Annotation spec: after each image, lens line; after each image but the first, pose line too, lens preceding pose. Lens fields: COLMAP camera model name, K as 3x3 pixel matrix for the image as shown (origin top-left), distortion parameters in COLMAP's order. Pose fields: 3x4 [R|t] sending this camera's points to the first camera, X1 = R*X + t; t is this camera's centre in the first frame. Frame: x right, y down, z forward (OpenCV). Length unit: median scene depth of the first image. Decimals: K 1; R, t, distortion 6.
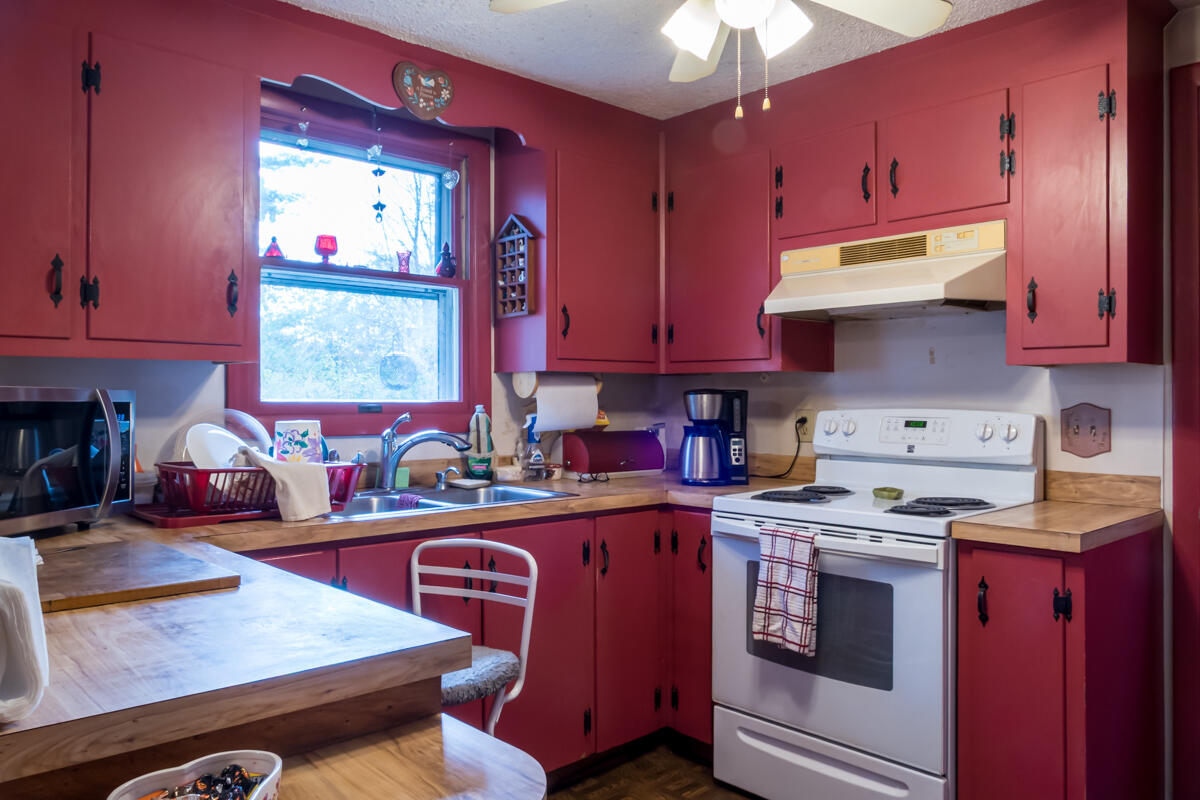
lens RADIAL K [[873.0, 0, 600.1], [0, 873.0, 399.0], [0, 0, 1]] dist [-0.007105, -0.005346]
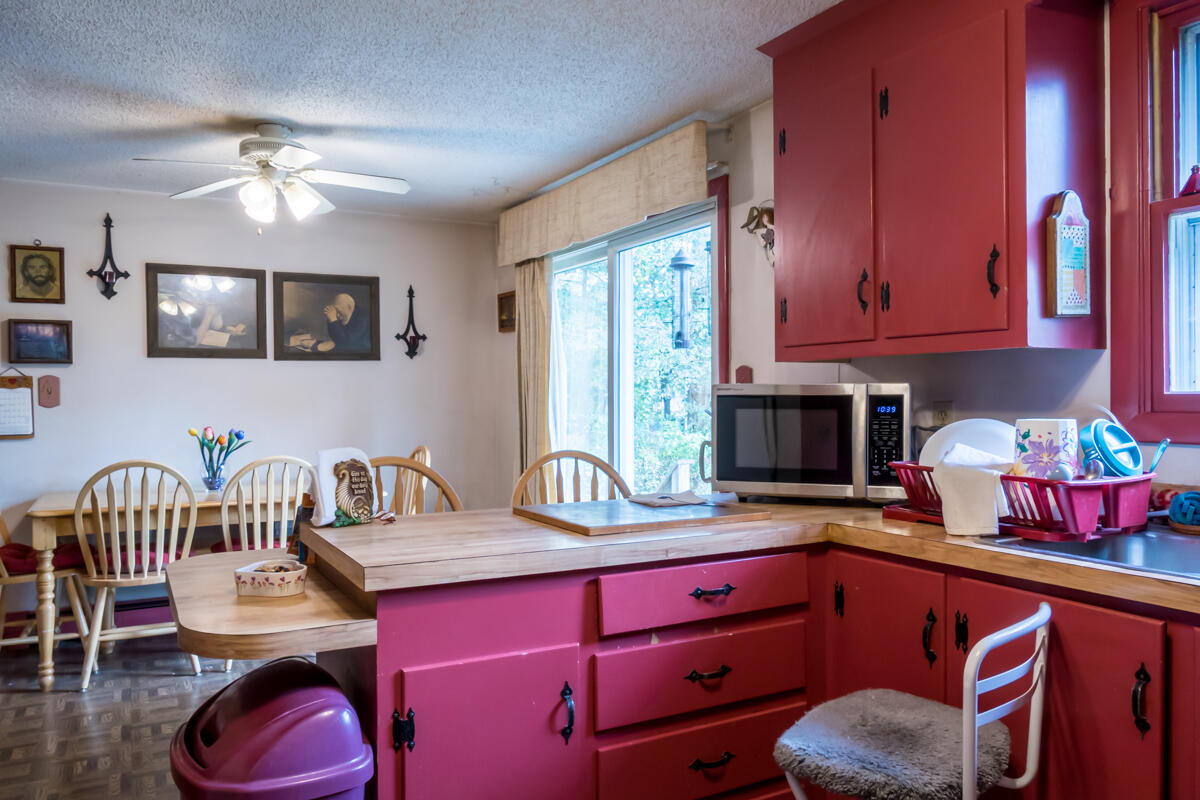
lens RADIAL K [[873.0, 0, 600.2], [0, 873.0, 399.7], [0, 0, 1]] dist [-0.007105, -0.005346]
pose [[-0.236388, 0.010650, -0.971600, 0.526089], [0.010049, 0.999913, 0.008515, -0.002745], [0.971607, -0.007751, -0.236474, 0.812354]]
